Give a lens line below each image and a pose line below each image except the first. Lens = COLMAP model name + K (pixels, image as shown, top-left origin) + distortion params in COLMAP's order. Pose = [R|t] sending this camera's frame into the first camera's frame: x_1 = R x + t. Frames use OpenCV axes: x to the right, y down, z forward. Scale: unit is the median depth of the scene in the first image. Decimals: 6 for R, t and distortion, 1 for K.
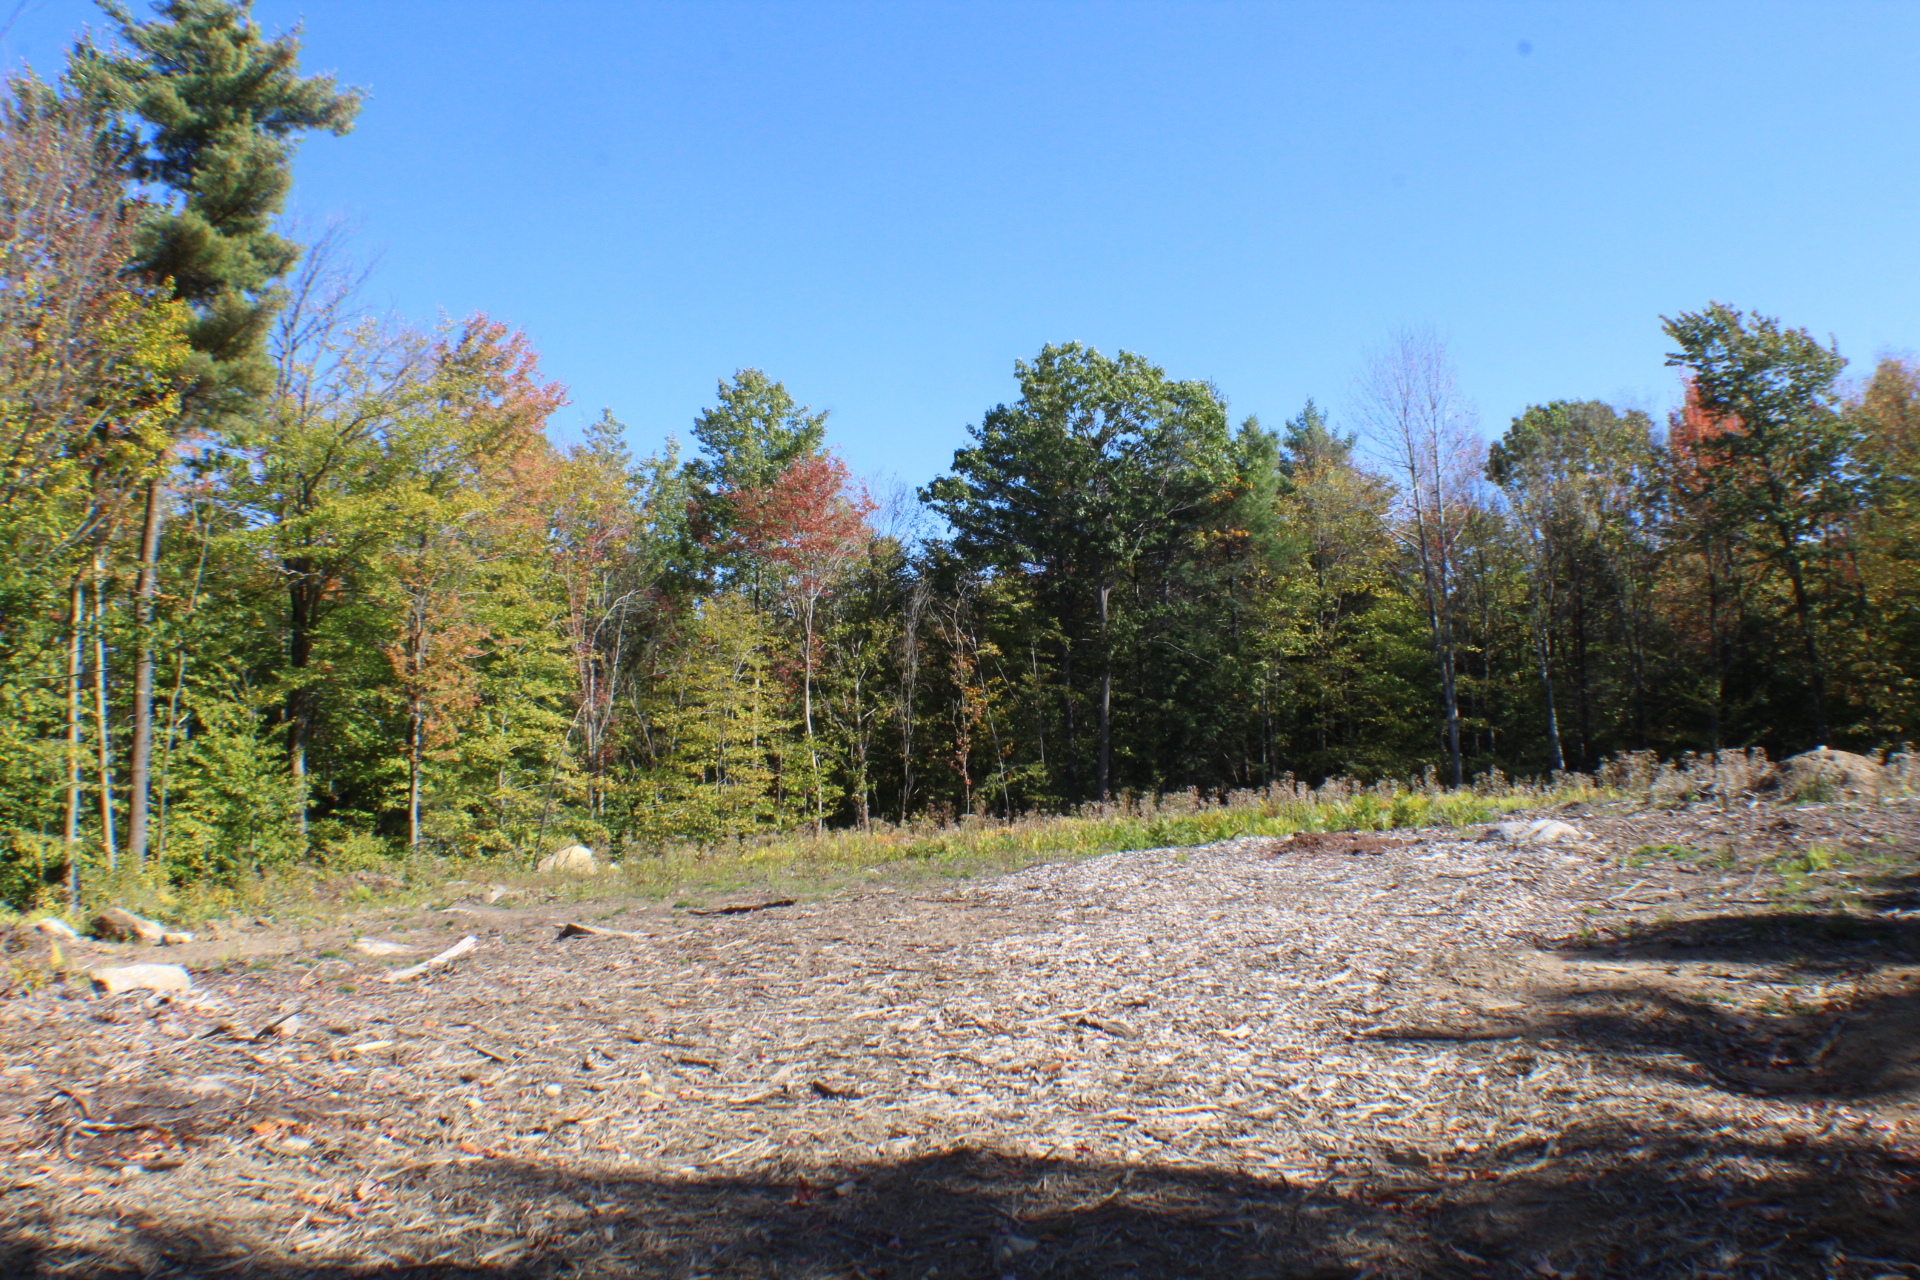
lens RADIAL K [[1745.3, 0, 972.4], [0, 1745.3, 588.9], [0, 0, 1]] dist [-0.170837, 0.075124]
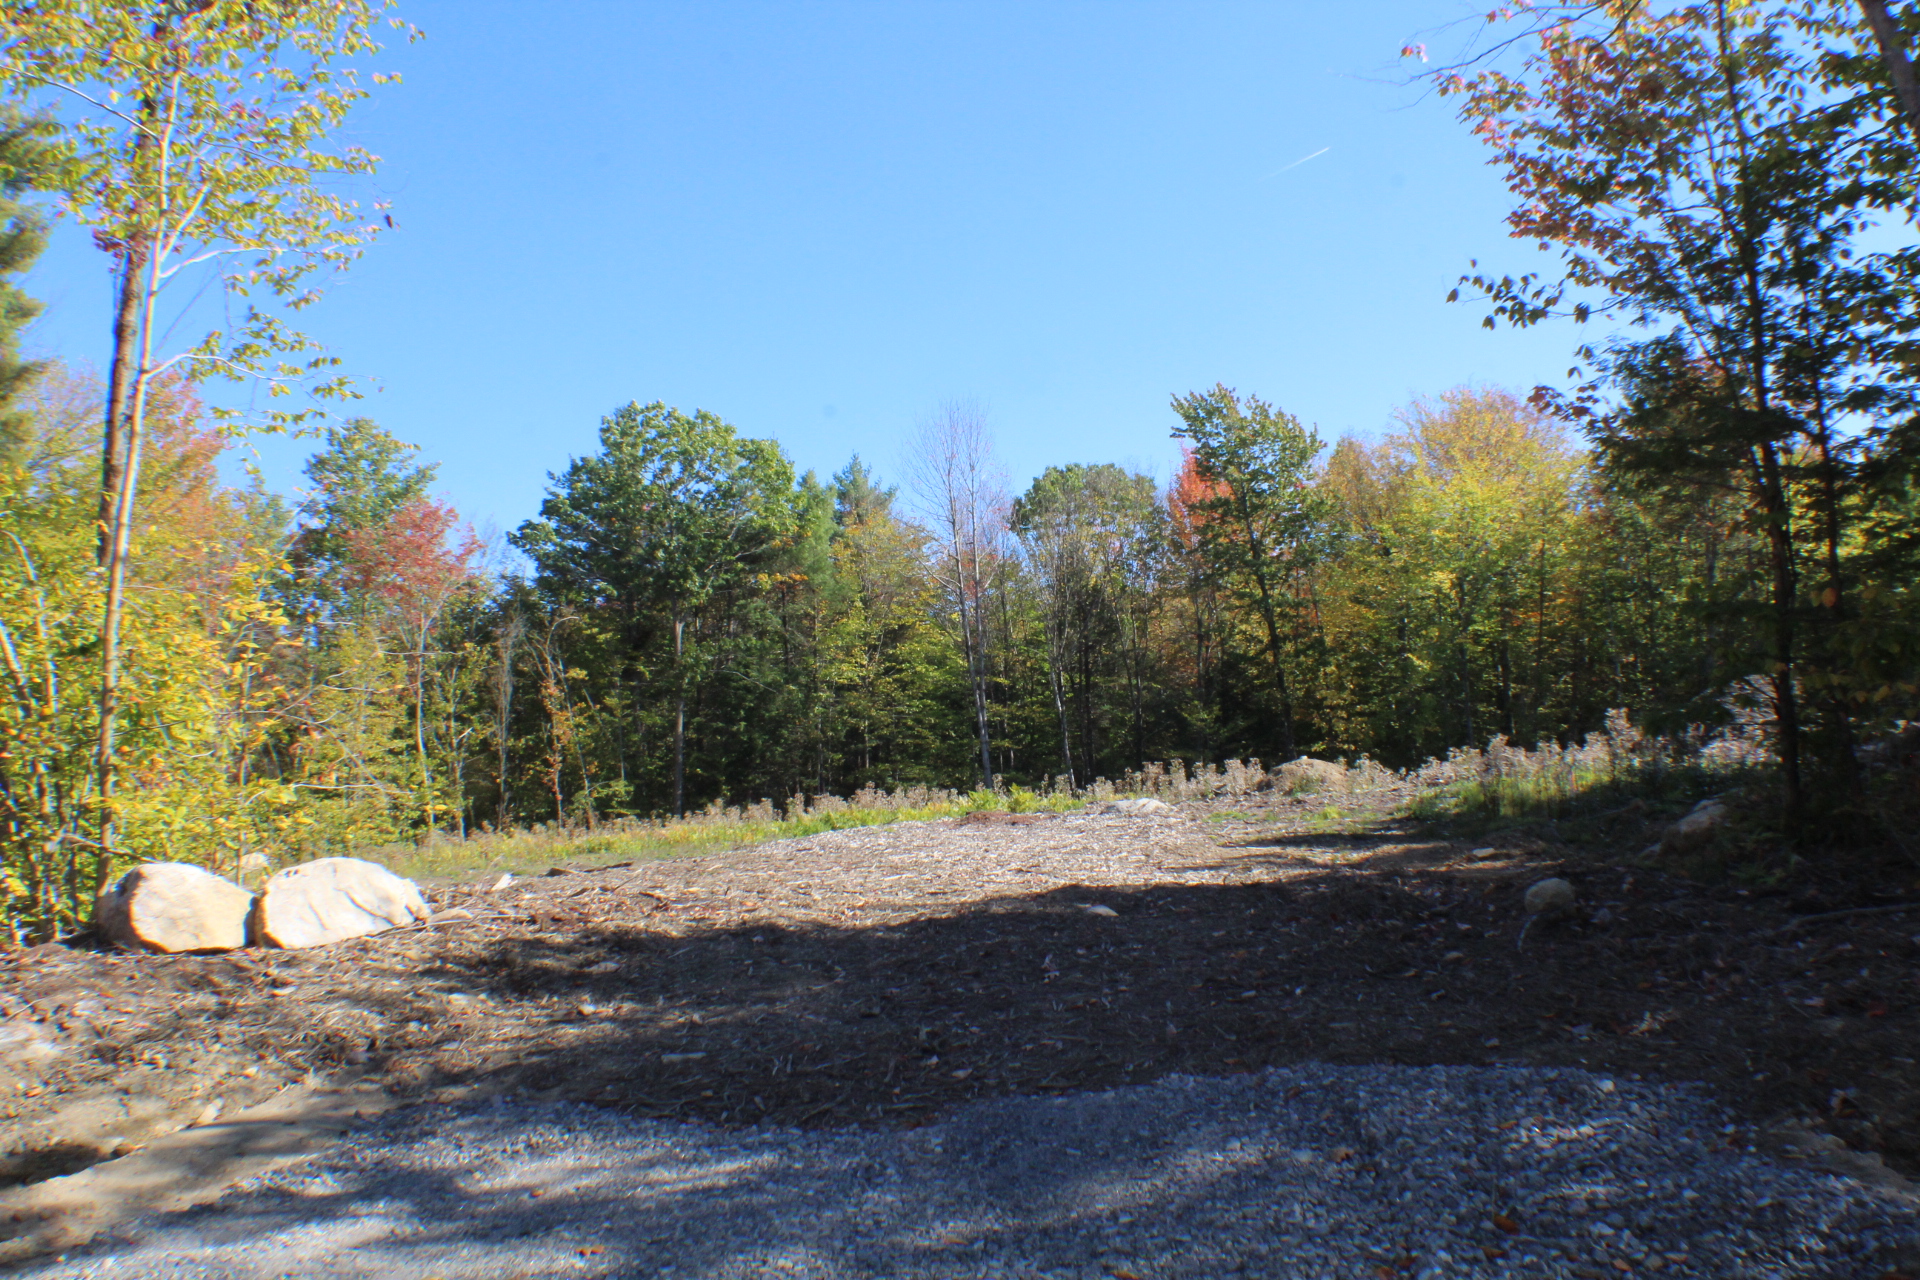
lens RADIAL K [[1727.9, 0, 941.4], [0, 1727.9, 607.4], [0, 0, 1]] dist [-0.184920, 0.002603]
pose [[0.962158, 0.014328, 0.272116, -0.062330], [-0.012843, 0.999891, -0.007236, -0.004470], [-0.272190, 0.003467, 0.962237, -0.100484]]
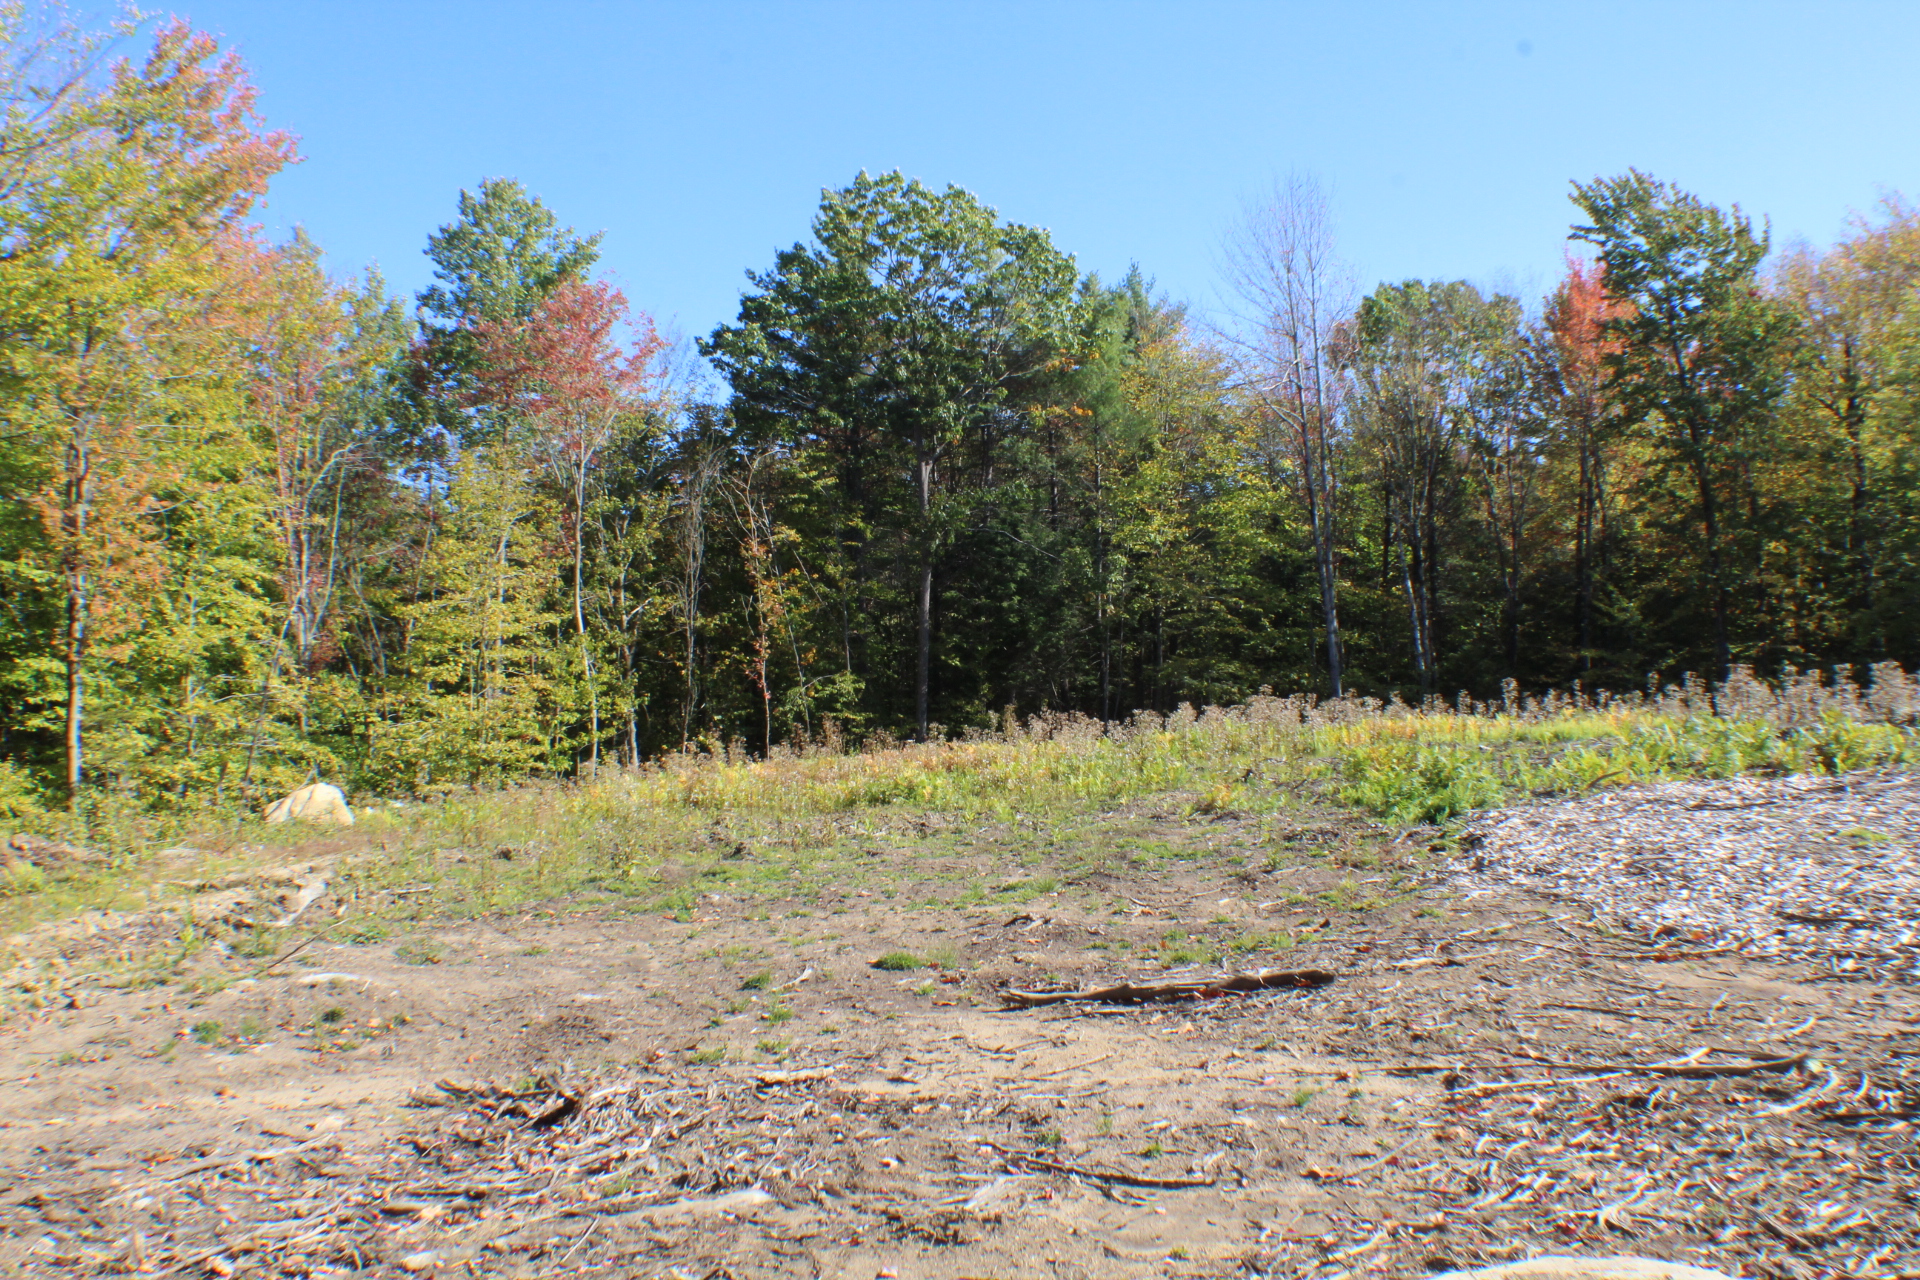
lens RADIAL K [[1745.3, 0, 972.4], [0, 1745.3, 588.9], [0, 0, 1]] dist [-0.170837, 0.075124]
pose [[0.978276, 0.020128, 0.206328, -0.073044], [-0.029938, 0.998559, 0.044533, 0.020514], [-0.205134, -0.049742, 0.977469, 0.177287]]
